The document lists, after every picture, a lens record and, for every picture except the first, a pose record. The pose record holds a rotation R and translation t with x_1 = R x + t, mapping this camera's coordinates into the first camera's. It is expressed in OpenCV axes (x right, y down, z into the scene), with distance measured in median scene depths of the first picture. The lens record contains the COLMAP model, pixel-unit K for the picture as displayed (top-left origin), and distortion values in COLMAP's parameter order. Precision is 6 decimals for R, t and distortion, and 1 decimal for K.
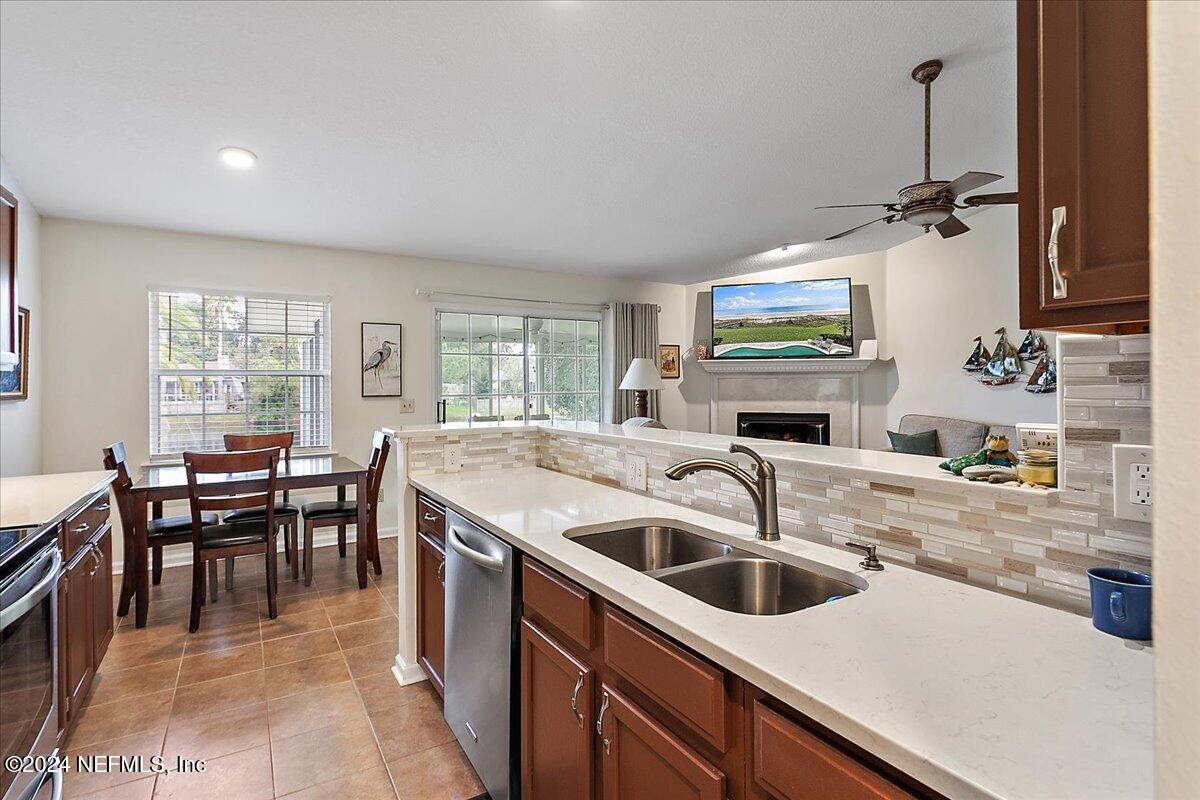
lens RADIAL K [[584.1, 0, 600.1], [0, 584.1, 380.1], [0, 0, 1]] dist [0.000185, 0.000059]
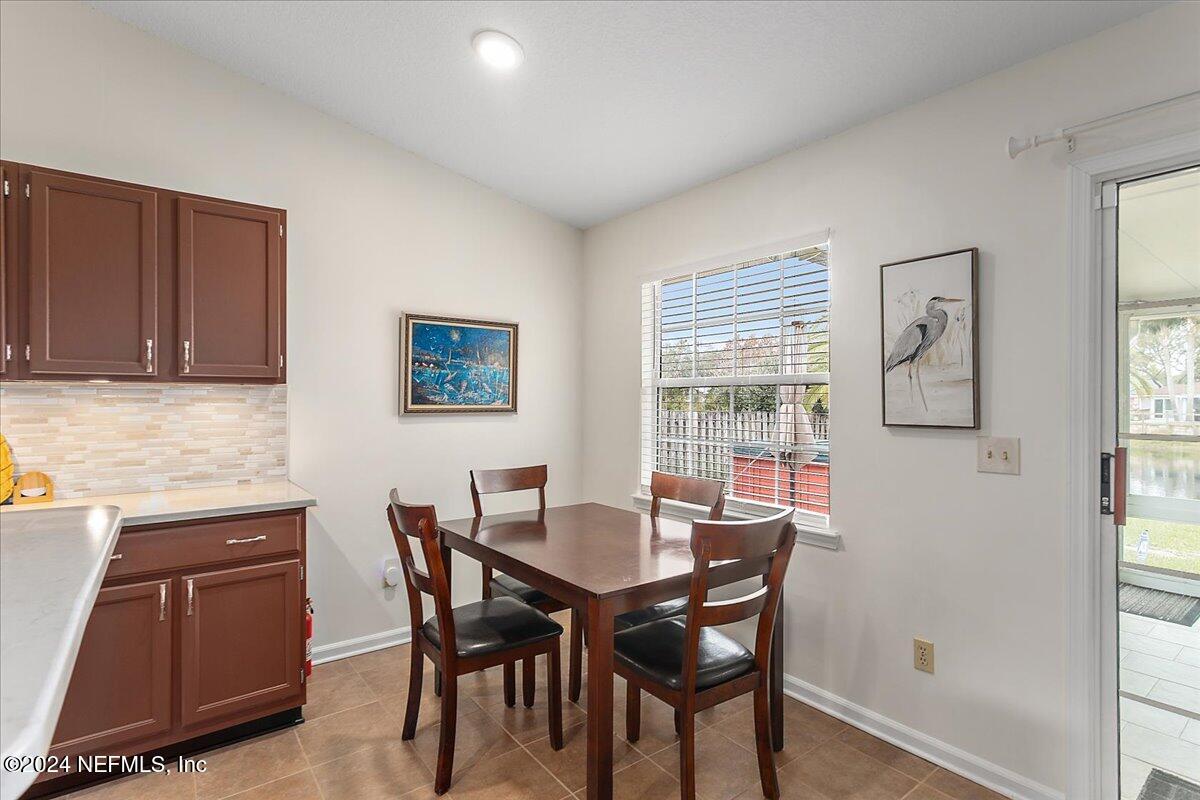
lens RADIAL K [[579.9, 0, 600.0], [0, 579.9, 400.0], [0, 0, 1]] dist [0.003123, 0.000479]
pose [[0.101870, 0.003290, -0.994792, 0.021088], [0.002949, 0.999989, 0.003610, 0.004322], [0.994793, -0.003301, 0.101859, 0.576521]]
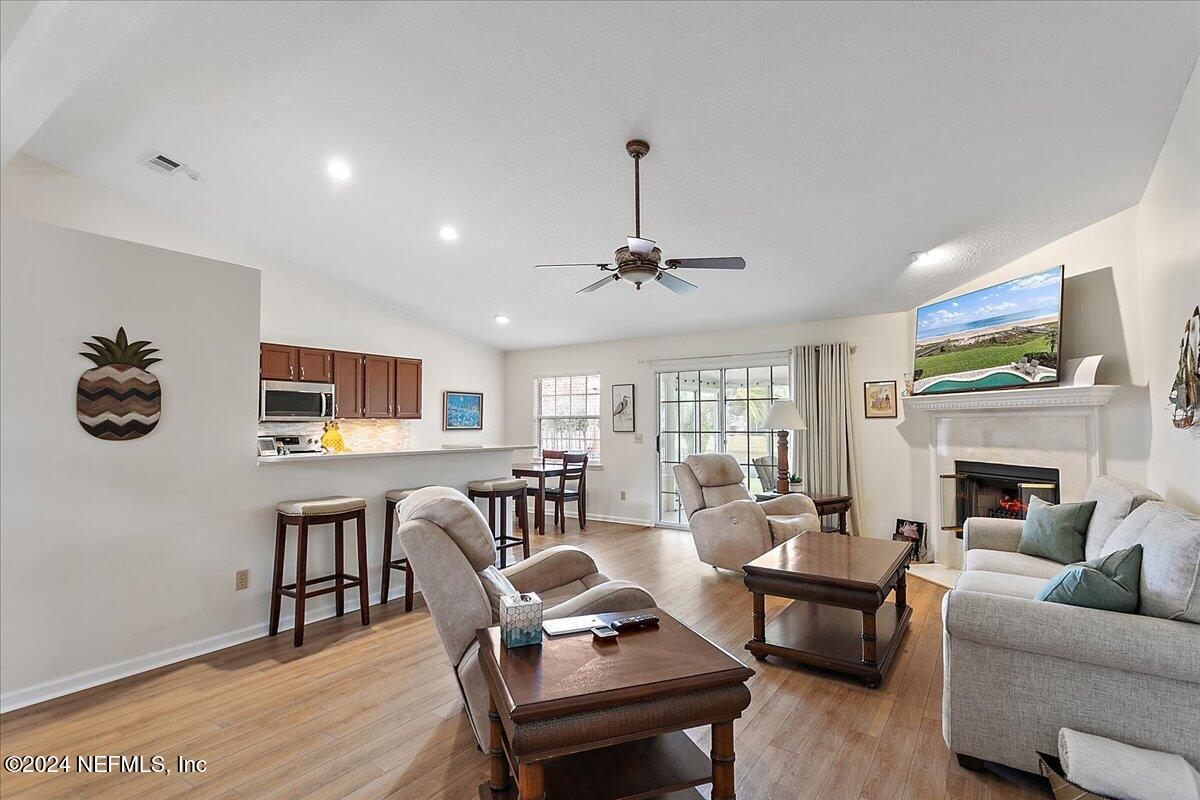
lens RADIAL K [[579.9, 0, 600.0], [0, 579.9, 400.0], [0, 0, 1]] dist [0.003123, 0.000479]
pose [[0.407473, -0.034982, -0.912547, 0.815656], [0.005362, 0.999340, -0.035915, -0.001023], [0.913201, 0.009742, 0.407392, 0.250730]]
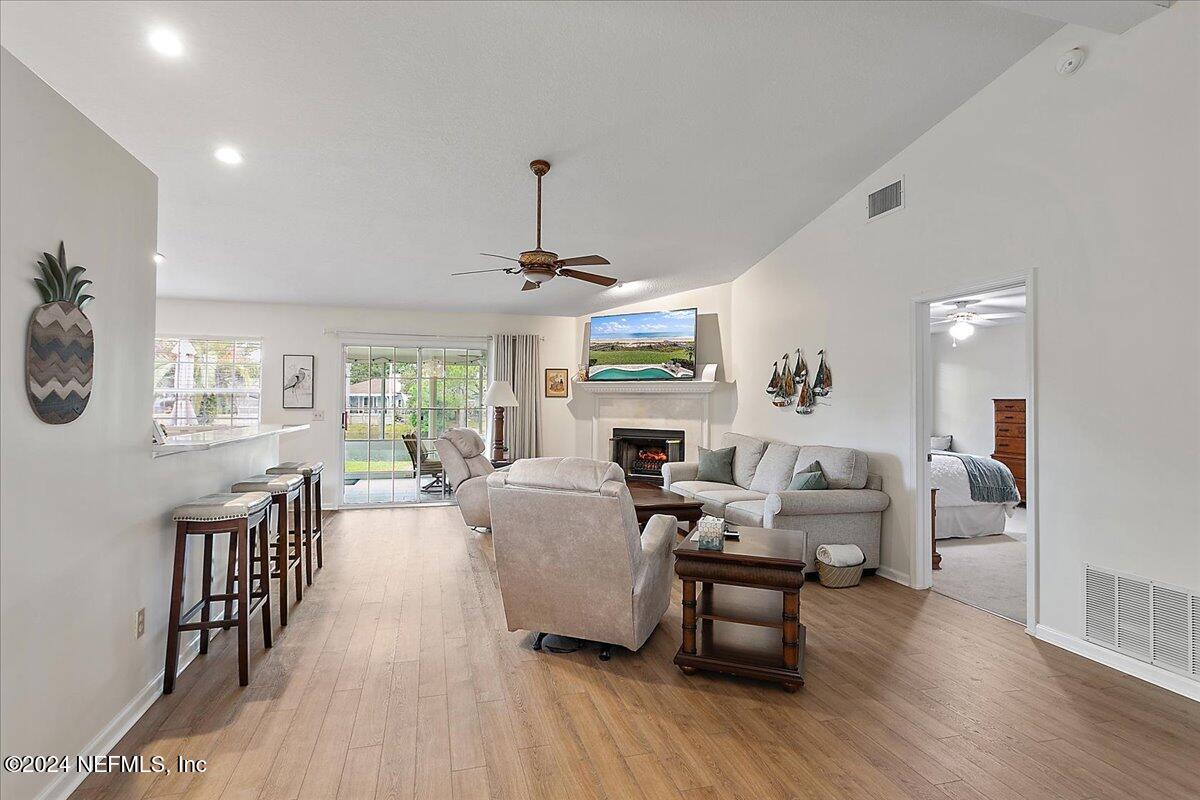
lens RADIAL K [[599.7, 0, 599.9], [0, 599.7, 392.3], [0, 0, 1]] dist [0.000825, 0.000053]
pose [[0.963216, 0.008034, -0.268607, 0.559429], [-0.010853, 0.999901, -0.009009, -0.003395], [0.268508, 0.011592, 0.963208, -0.141689]]
